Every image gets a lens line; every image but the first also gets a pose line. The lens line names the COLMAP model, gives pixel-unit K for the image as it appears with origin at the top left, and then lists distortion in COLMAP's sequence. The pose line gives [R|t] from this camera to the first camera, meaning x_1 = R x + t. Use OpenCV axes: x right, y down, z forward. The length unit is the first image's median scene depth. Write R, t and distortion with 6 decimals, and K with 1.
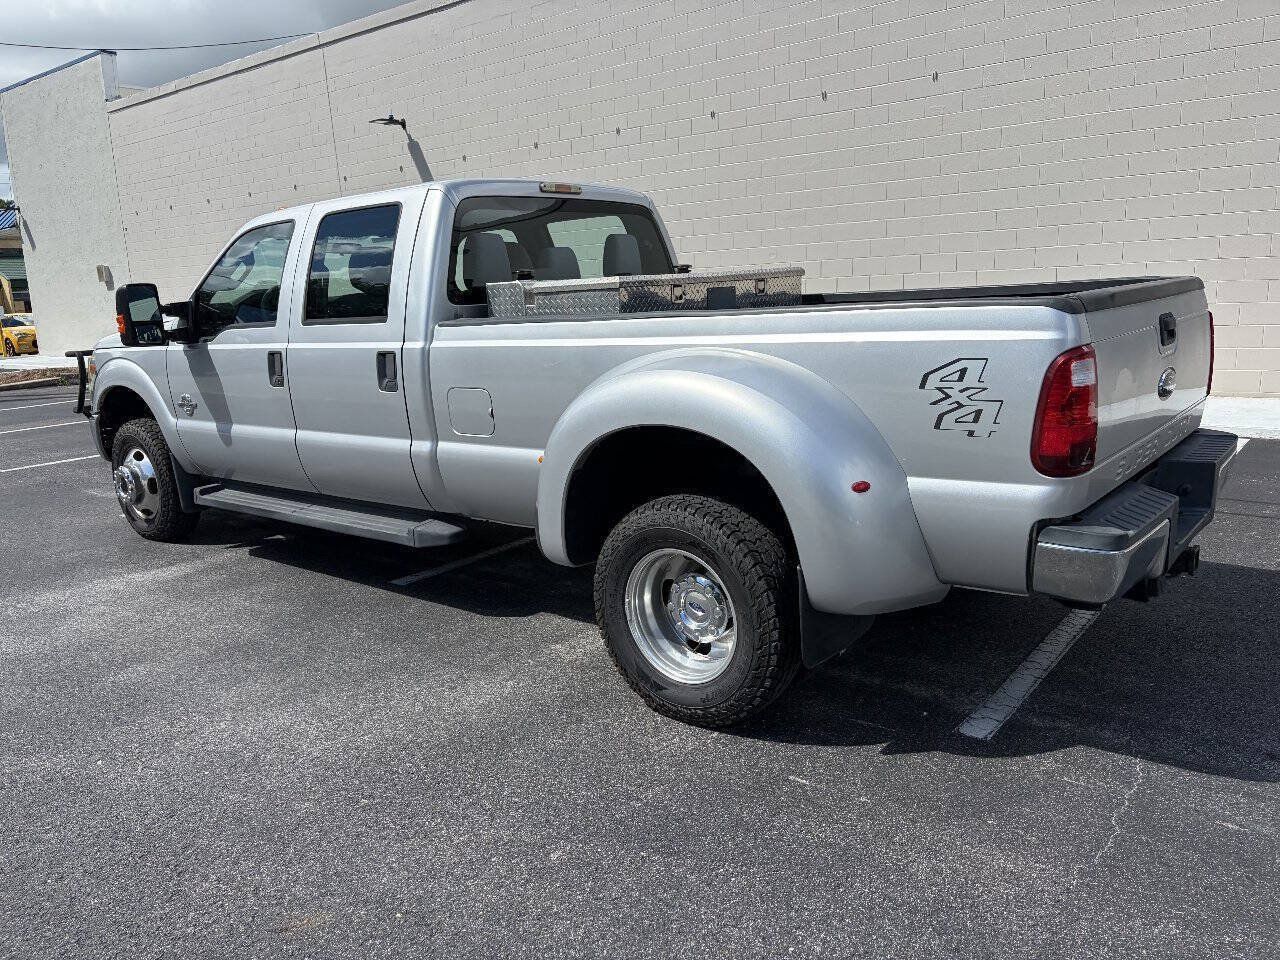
lens RADIAL K [[972.1, 0, 637.7], [0, 972.1, 489.3], [0, 0, 1]] dist [0.040463, -0.039685]
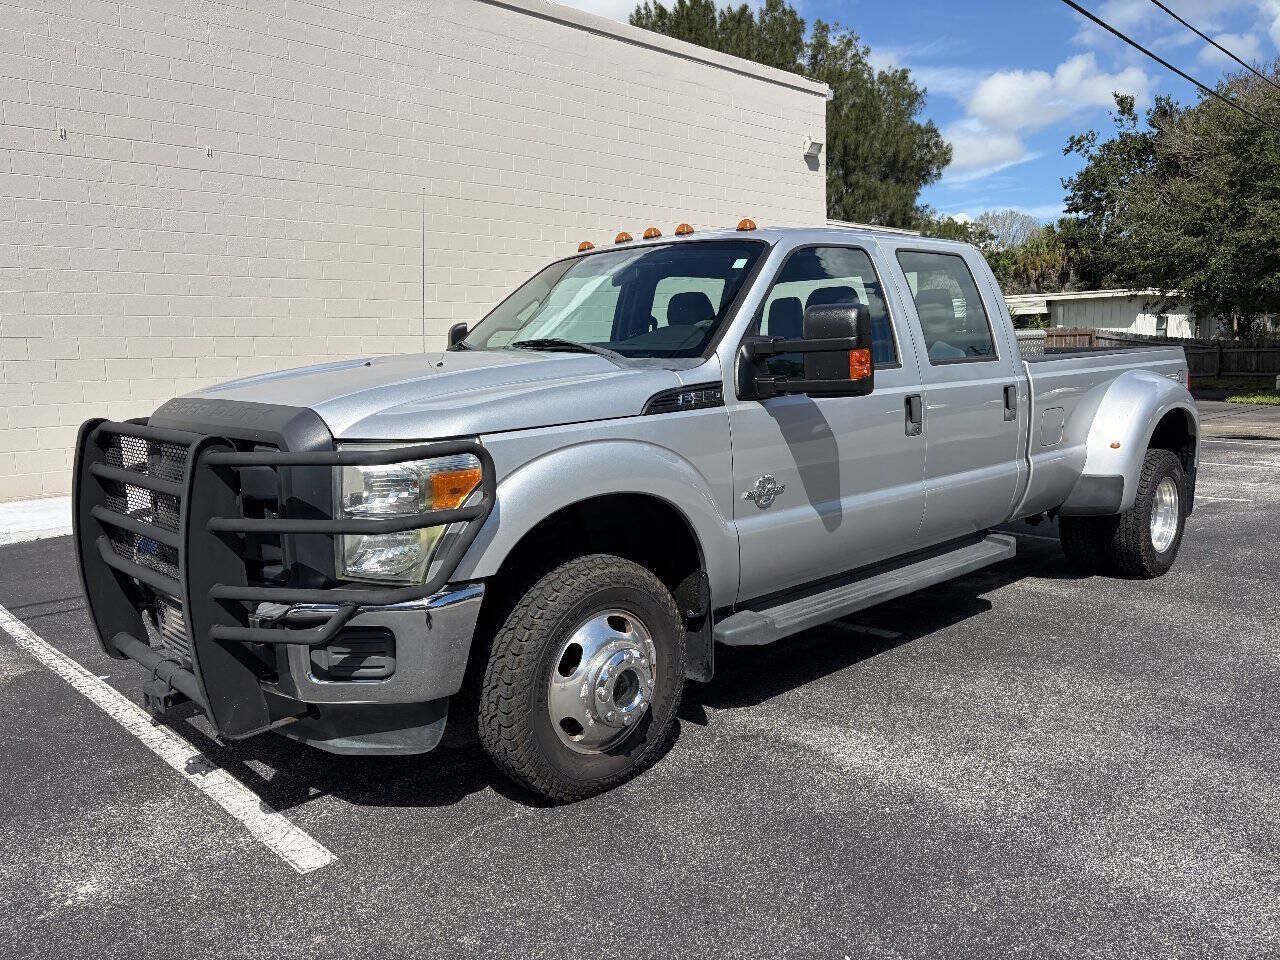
lens RADIAL K [[969.2, 0, 636.2], [0, 969.2, 485.3], [0, 0, 1]] dist [0.064904, -0.082355]
pose [[0.127882, -0.095541, 0.987177, -1.439870], [0.217518, 0.973818, 0.066070, -0.197496], [-0.967642, 0.206280, 0.145316, 1.278129]]
